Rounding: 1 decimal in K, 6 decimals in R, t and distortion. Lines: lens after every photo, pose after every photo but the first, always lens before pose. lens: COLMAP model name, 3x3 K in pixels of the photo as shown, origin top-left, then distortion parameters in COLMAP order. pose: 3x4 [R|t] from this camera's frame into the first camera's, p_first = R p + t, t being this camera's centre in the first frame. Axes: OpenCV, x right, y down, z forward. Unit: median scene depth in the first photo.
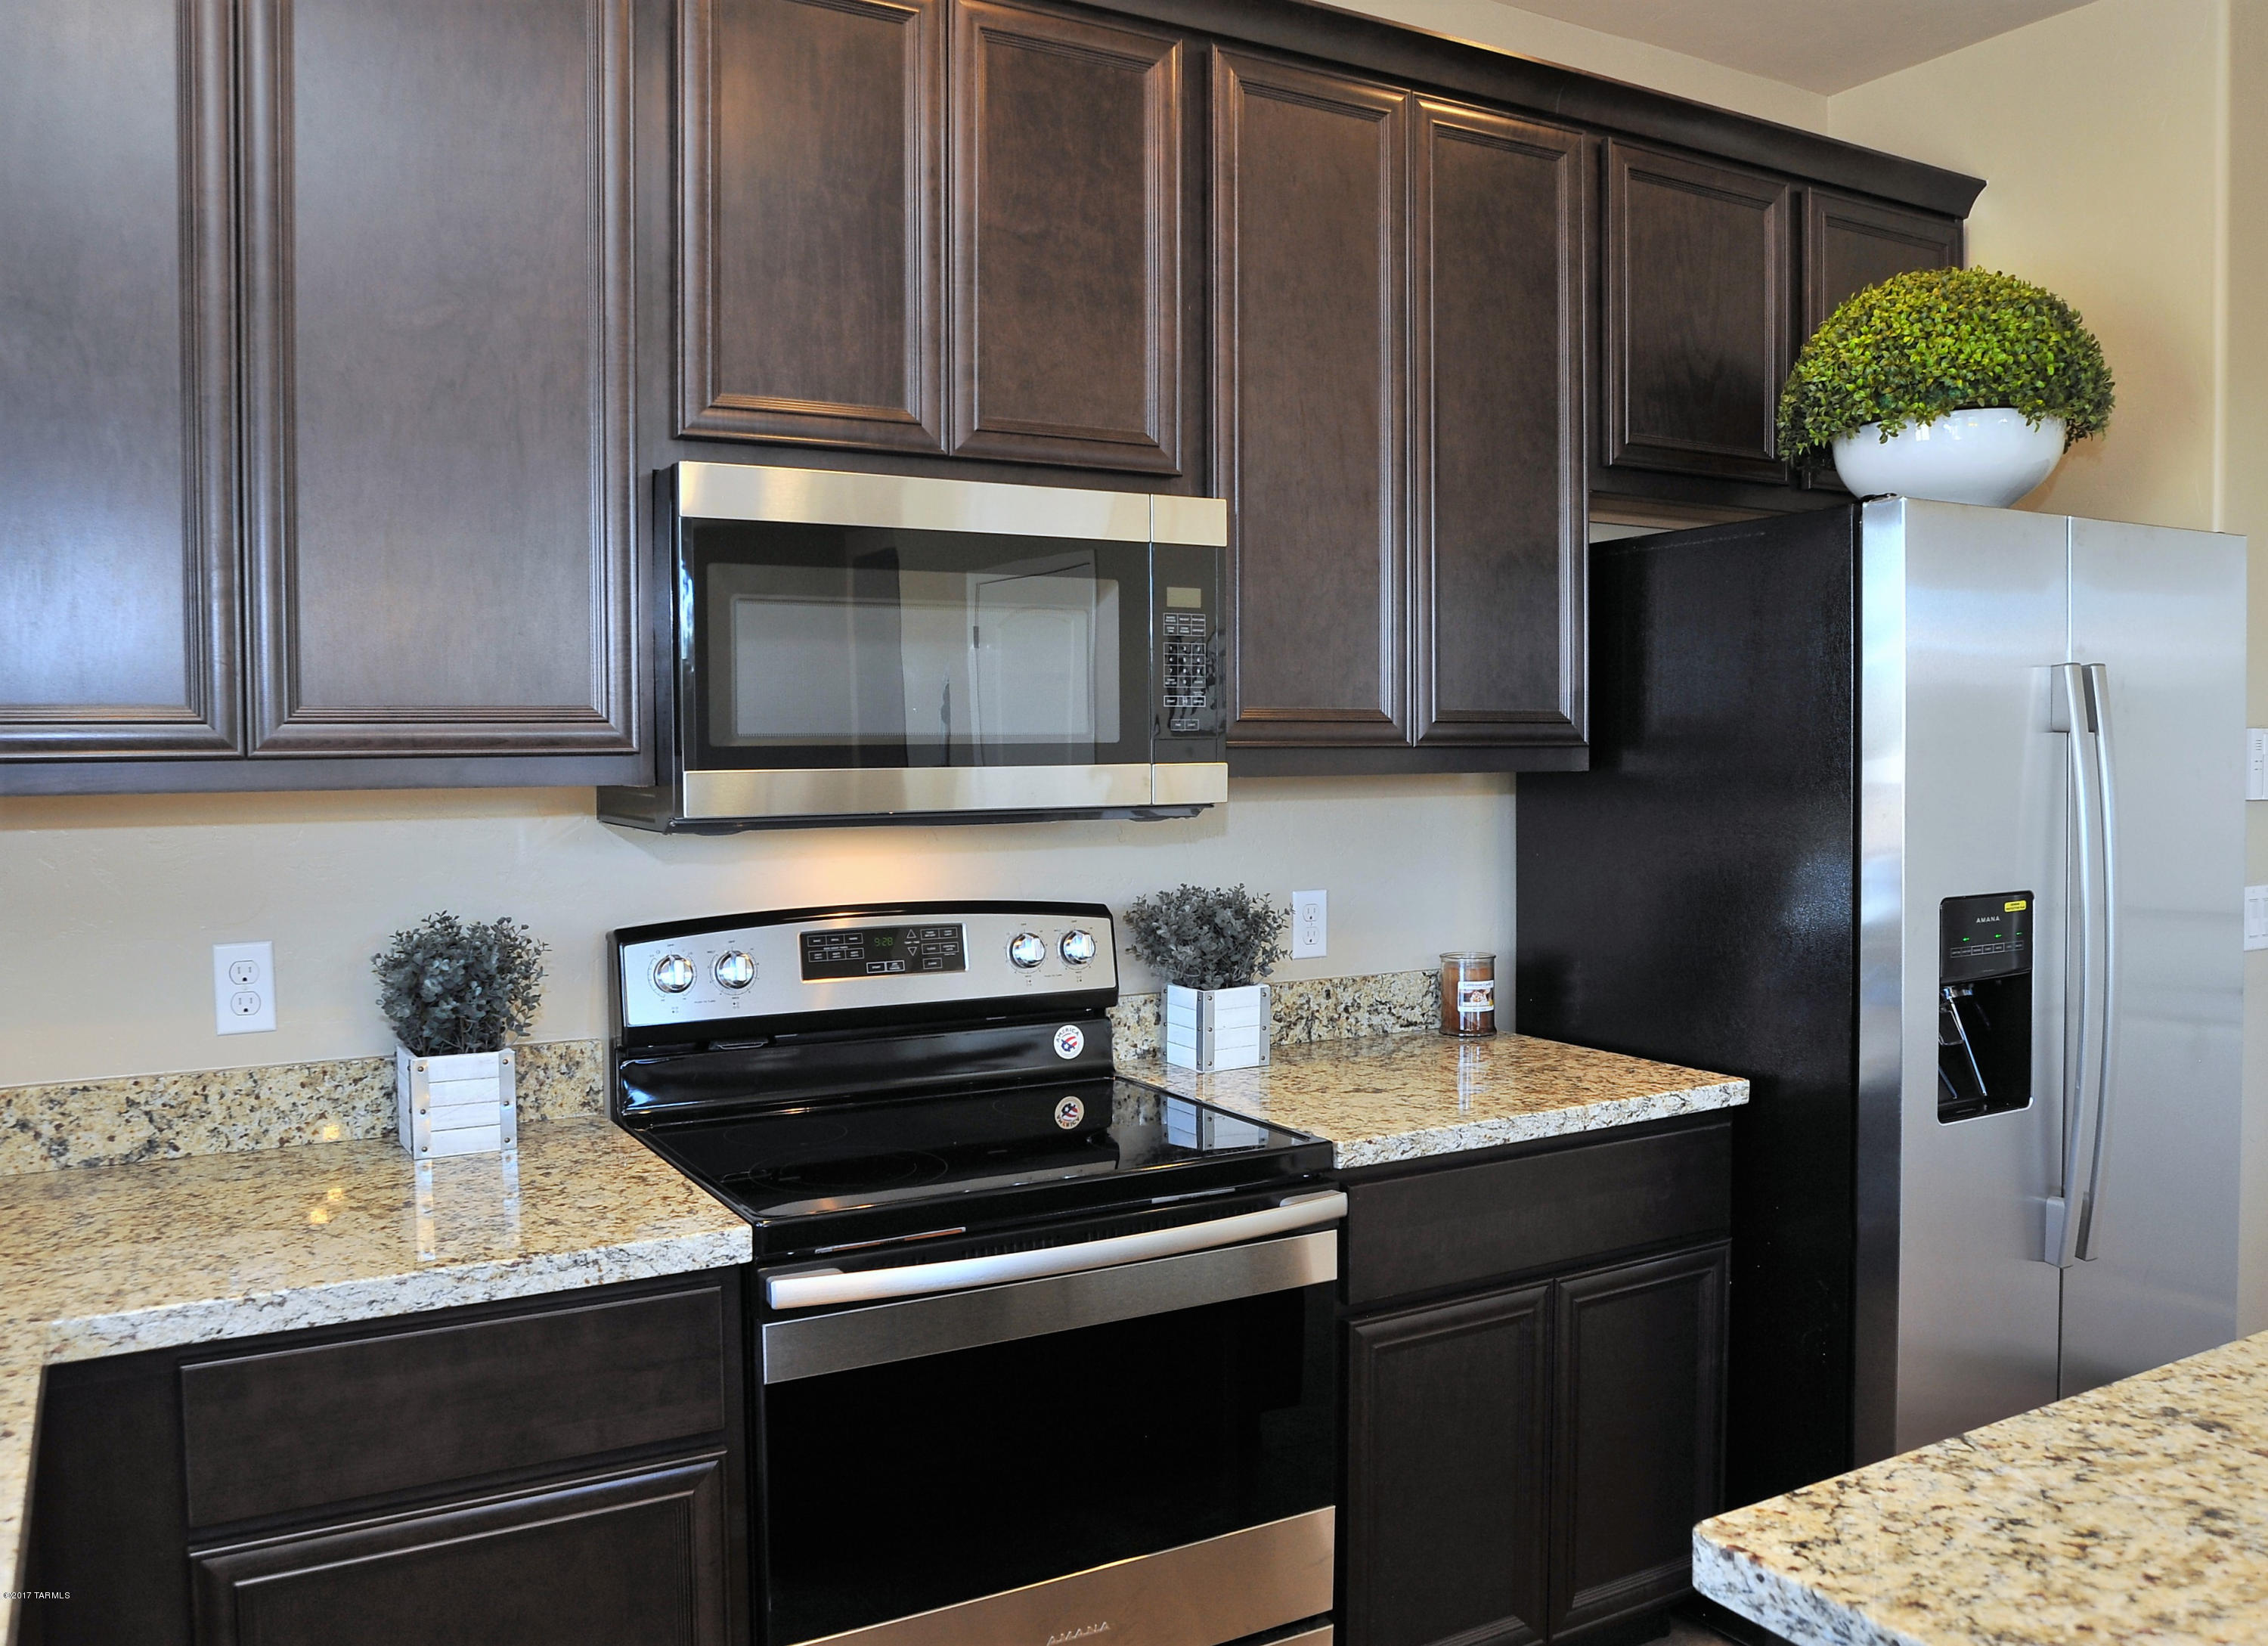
lens RADIAL K [[1777.5, 0, 1115.8], [0, 1777.5, 820.3], [0, 0, 1]] dist [-0.093341, 0.057681]
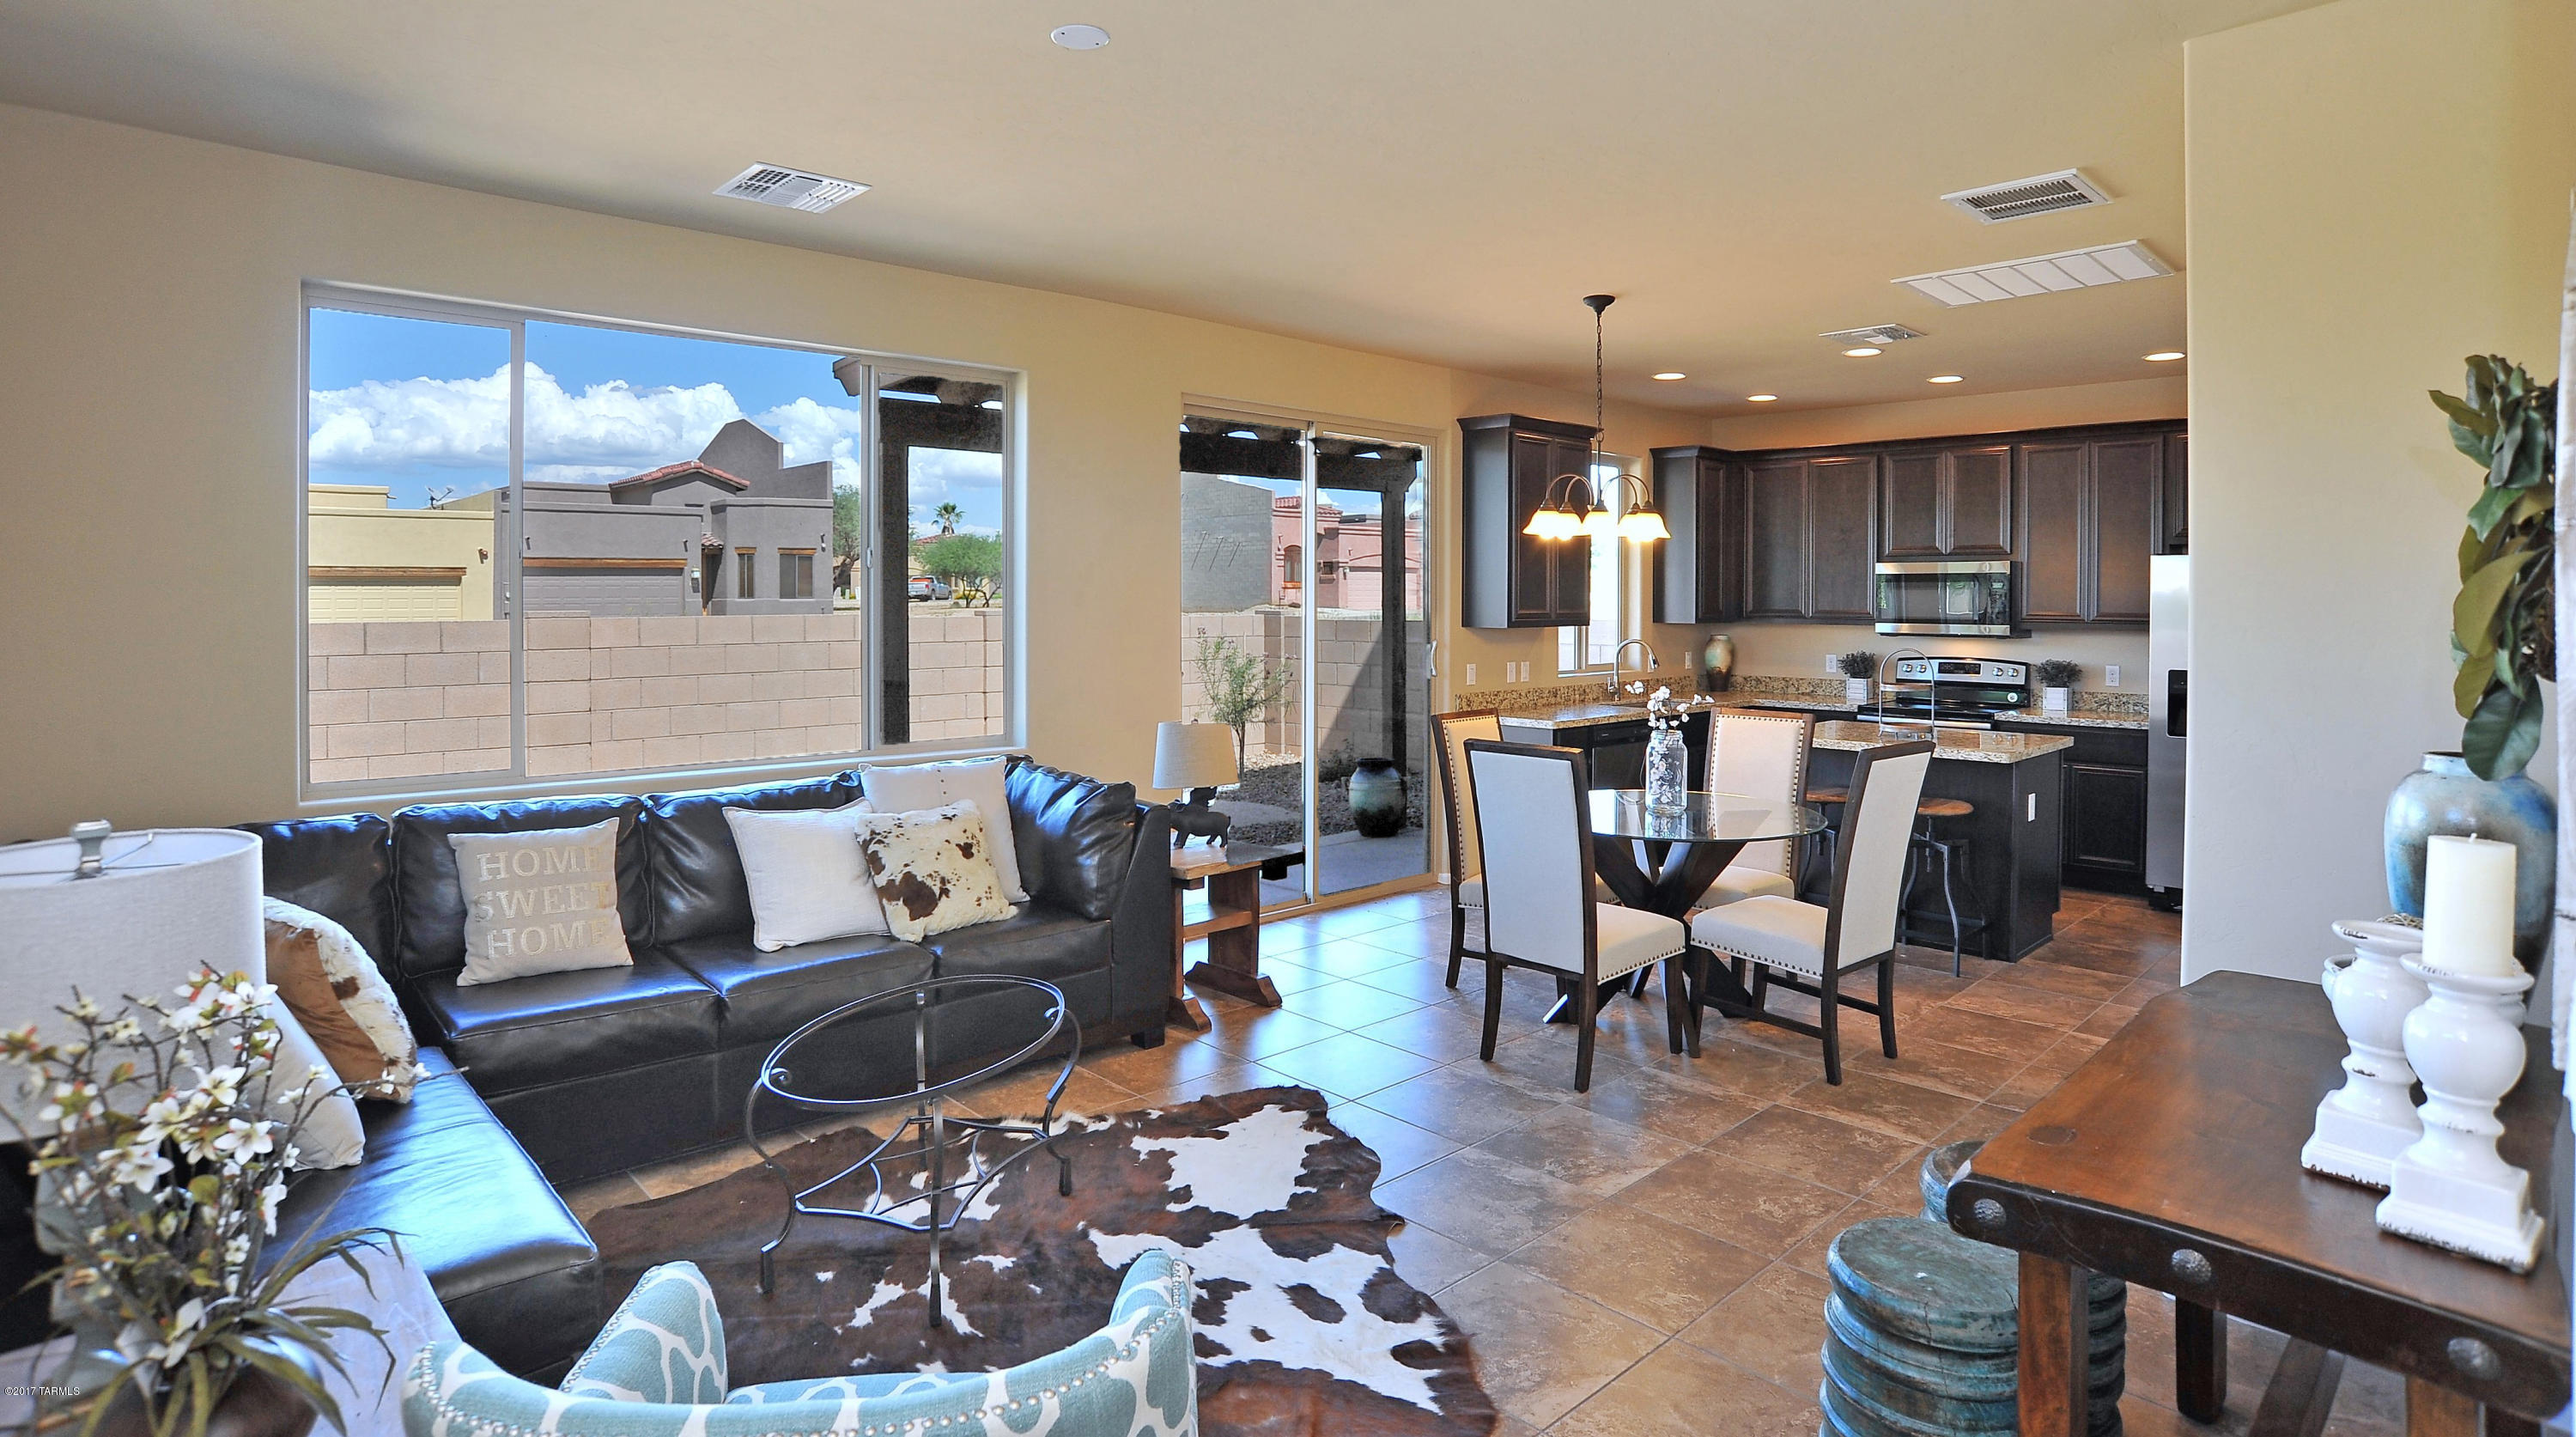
lens RADIAL K [[1311.6, 0, 1279.3], [0, 1311.6, 600.5], [0, 0, 1]] dist [-0.108404, 0.058307]
pose [[0.227428, 0.009279, -0.973751, 2.491008], [-0.049289, 0.998783, -0.001995, -0.000400], [0.972547, 0.048449, 0.227609, -1.278863]]
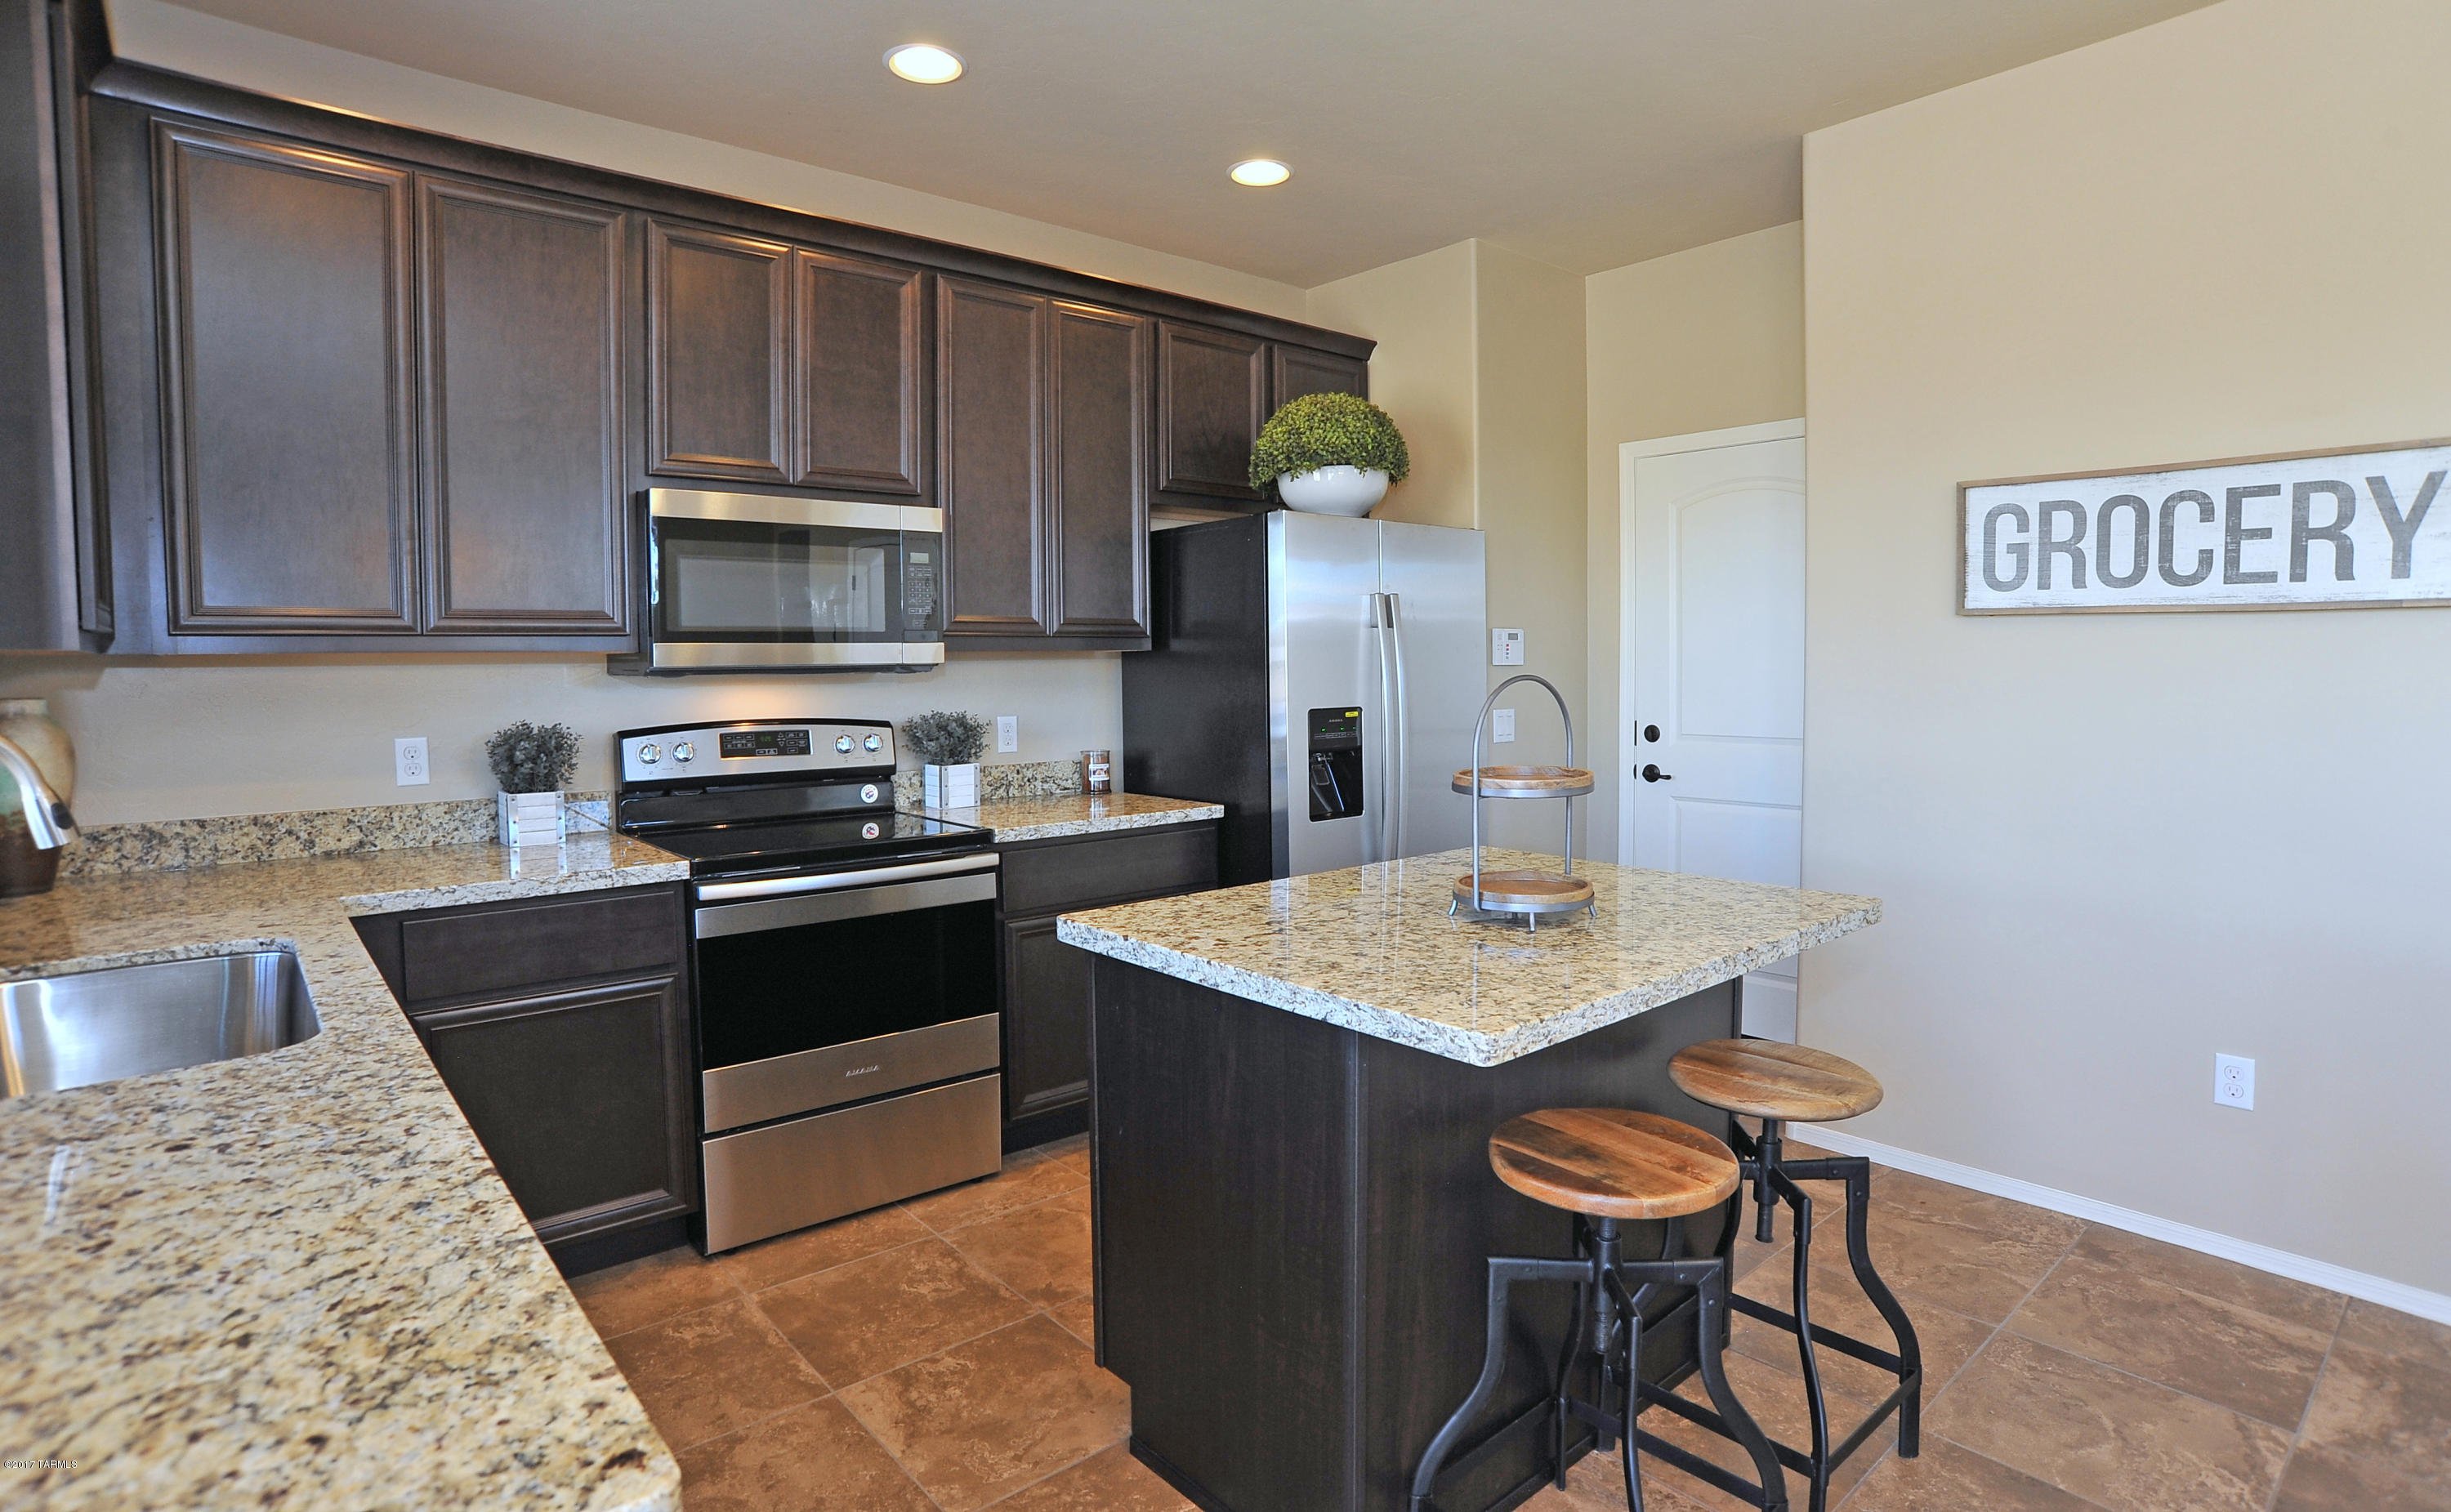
lens RADIAL K [[1246.0, 0, 1223.7], [0, 1246.0, 716.5], [0, 0, 1]] dist [-0.106563, 0.053500]
pose [[0.981991, -0.011922, 0.188552, 0.105227], [0.012065, 0.999927, 0.000390, 0.051261], [-0.188543, 0.001892, 0.982063, -0.392469]]
